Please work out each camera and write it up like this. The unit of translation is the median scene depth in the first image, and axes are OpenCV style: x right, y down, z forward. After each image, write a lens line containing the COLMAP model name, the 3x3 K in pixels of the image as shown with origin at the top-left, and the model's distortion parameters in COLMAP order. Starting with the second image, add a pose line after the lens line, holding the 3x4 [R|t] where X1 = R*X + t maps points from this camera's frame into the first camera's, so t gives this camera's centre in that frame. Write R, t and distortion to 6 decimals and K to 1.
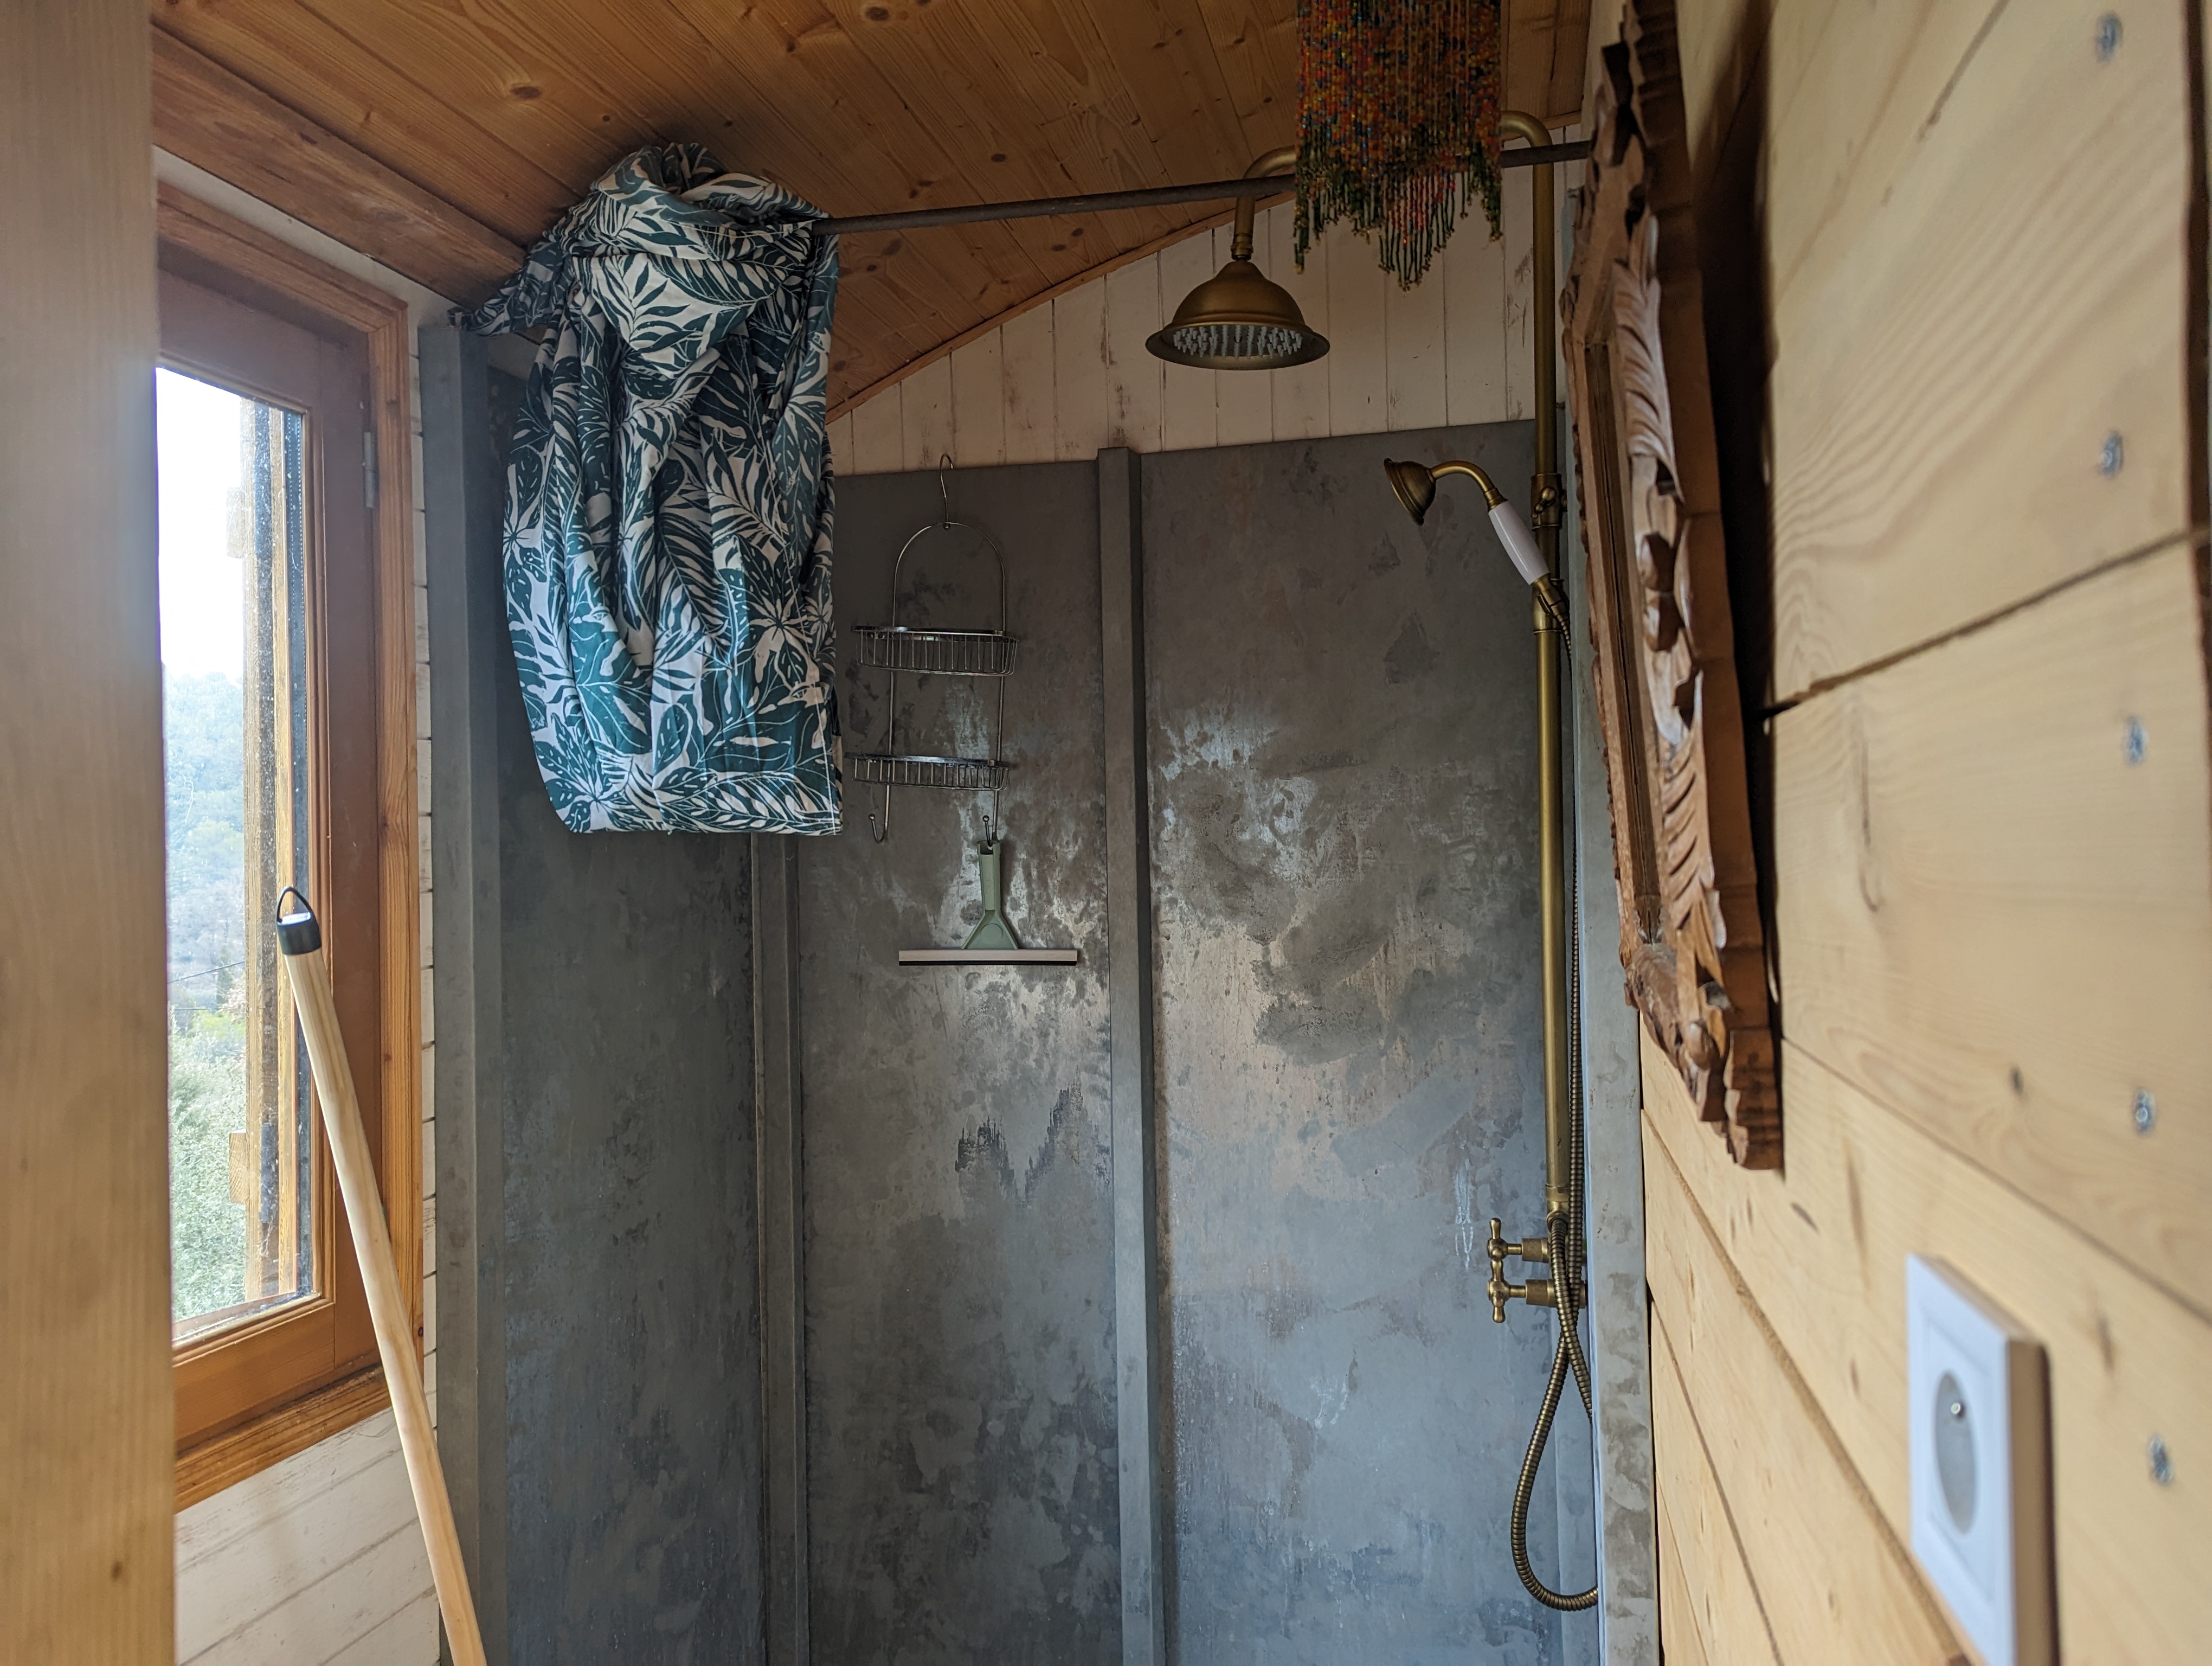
lens RADIAL K [[1534.3, 0, 1129.8], [0, 1534.3, 825.1], [0, 0, 1]] dist [0.065467, -0.052516]
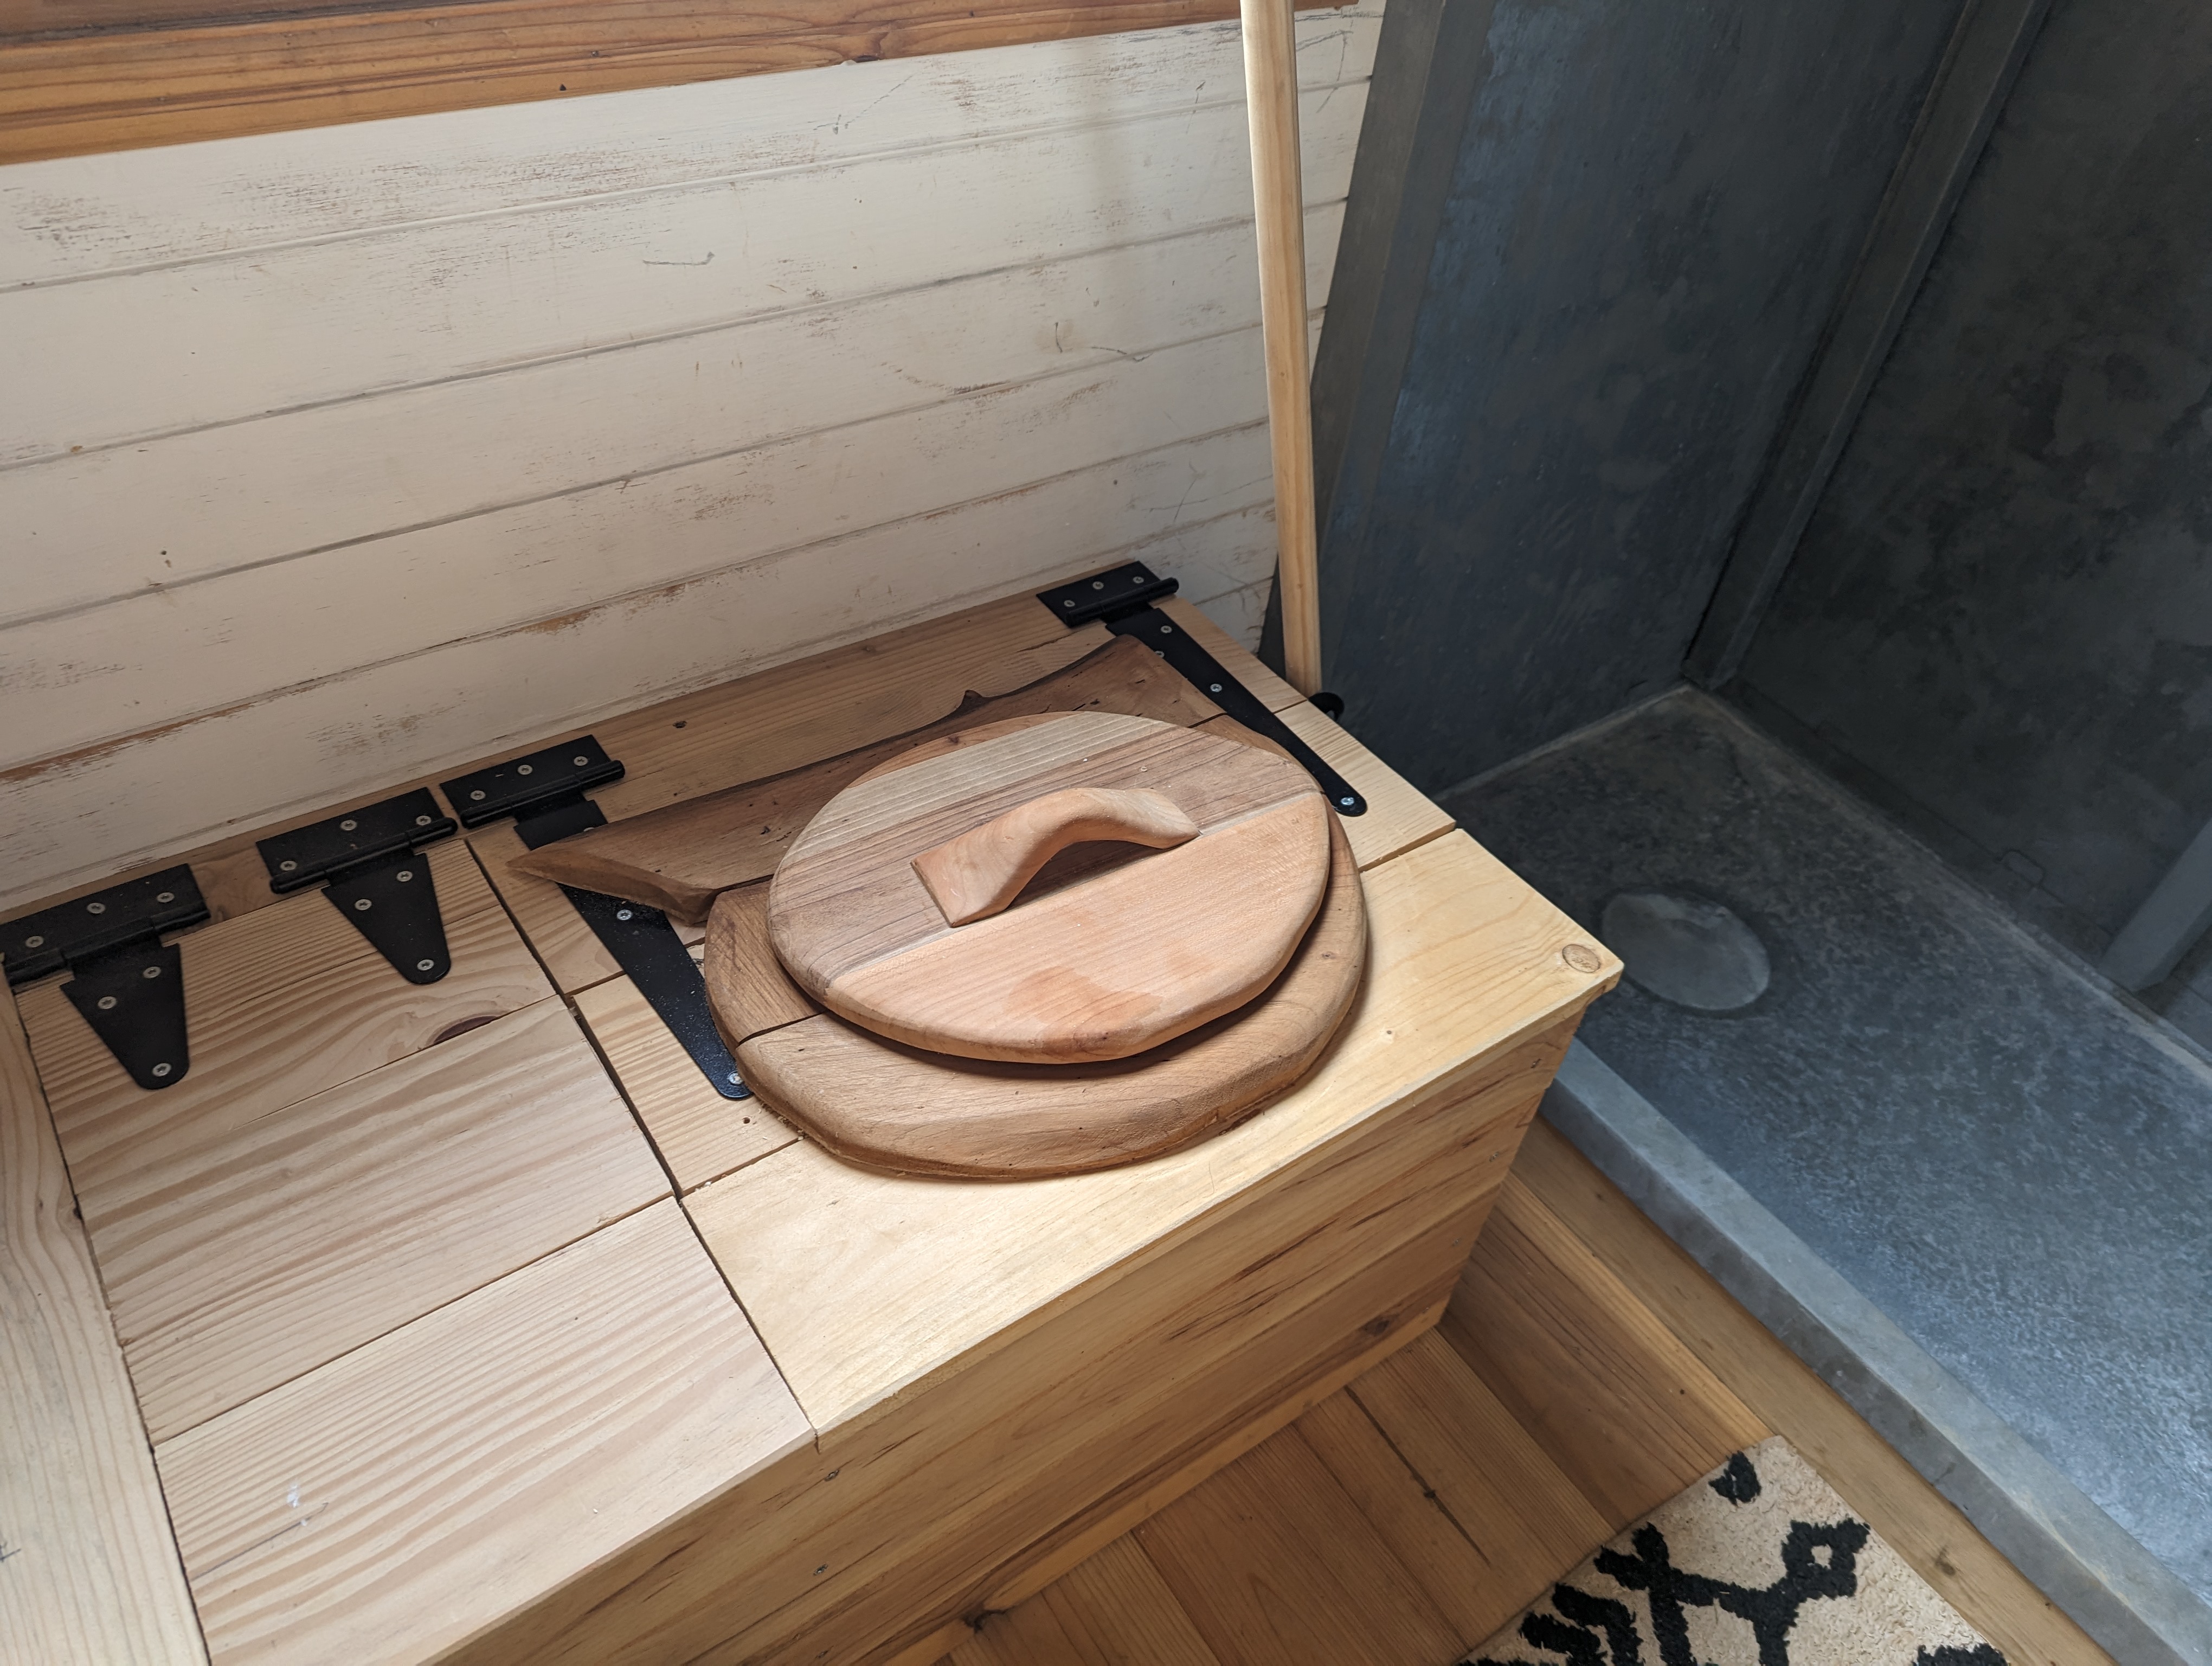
lens RADIAL K [[1534.3, 0, 1115.2], [0, 1534.3, 827.0], [0, 0, 1]] dist [0.065467, -0.052516]
pose [[0.738336, 0.526172, -0.421904, -0.063647], [-0.097217, 0.702067, 0.705443, 0.114890], [0.667390, -0.479838, 0.569514, 0.297801]]
